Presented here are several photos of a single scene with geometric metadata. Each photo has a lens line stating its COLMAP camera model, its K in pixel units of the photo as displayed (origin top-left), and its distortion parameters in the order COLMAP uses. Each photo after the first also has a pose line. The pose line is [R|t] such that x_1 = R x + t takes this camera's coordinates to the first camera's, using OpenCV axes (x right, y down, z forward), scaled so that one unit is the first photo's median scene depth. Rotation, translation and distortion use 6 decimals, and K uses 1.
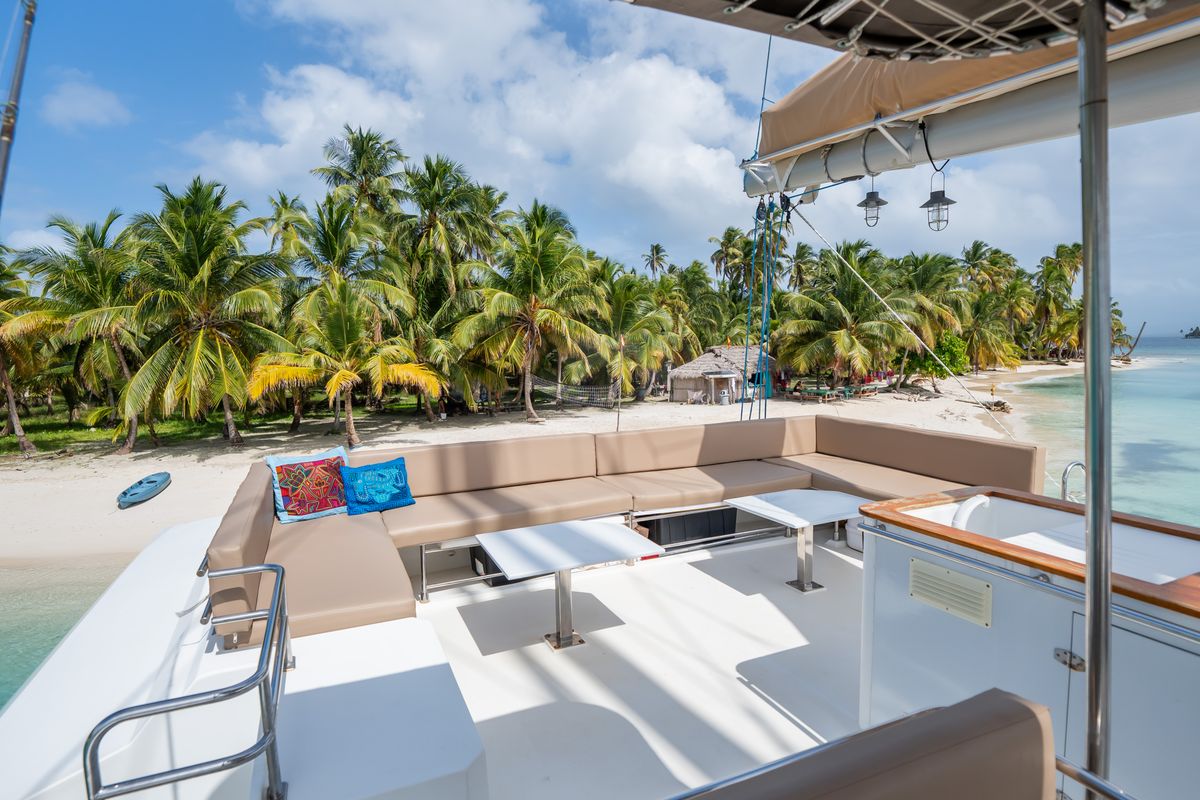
lens RADIAL K [[639.9, 0, 600.0], [0, 639.9, 400.0], [0, 0, 1]] dist [-0.024228, 0.000399]
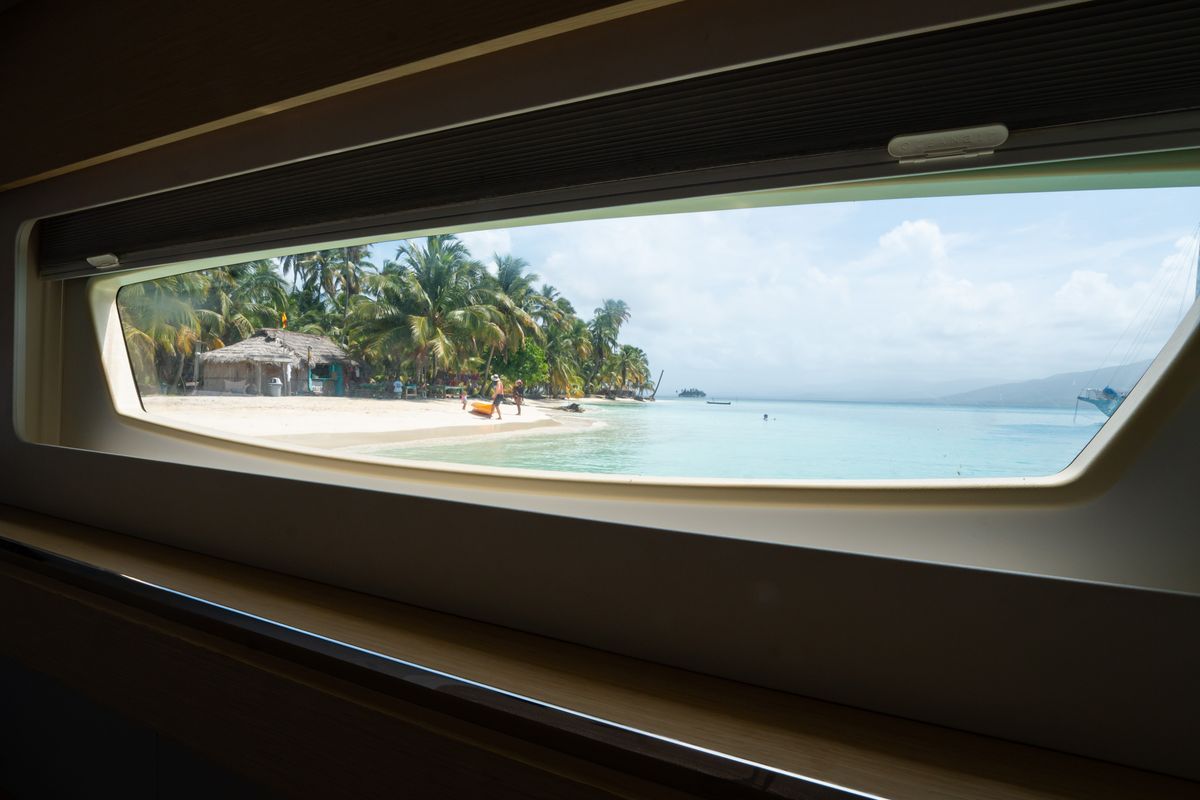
lens RADIAL K [[620.9, 0, 600.0], [0, 620.9, 400.0], [0, 0, 1]] dist [0.002494, 0.000276]
pose [[0.809519, 0.040212, 0.585715, 0.091172], [0.002669, 0.997389, -0.072165, 0.087577], [-0.587088, 0.059983, 0.807298, 0.194761]]
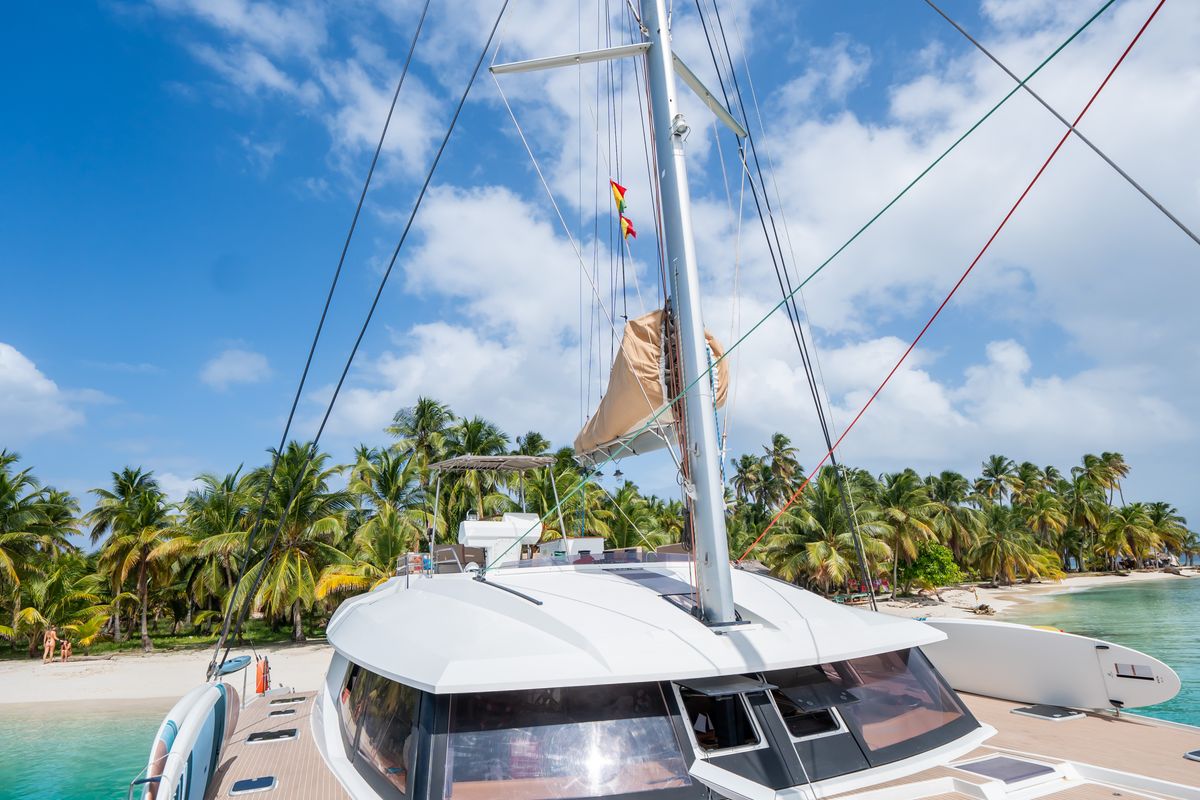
lens RADIAL K [[639.9, 0, 600.0], [0, 639.9, 400.0], [0, 0, 1]] dist [-0.024228, 0.000399]
pose [[0.993826, -0.049895, -0.099100, 0.143261], [0.012307, 0.937241, -0.348464, 0.055432], [0.110267, 0.345093, 0.932069, -0.236174]]
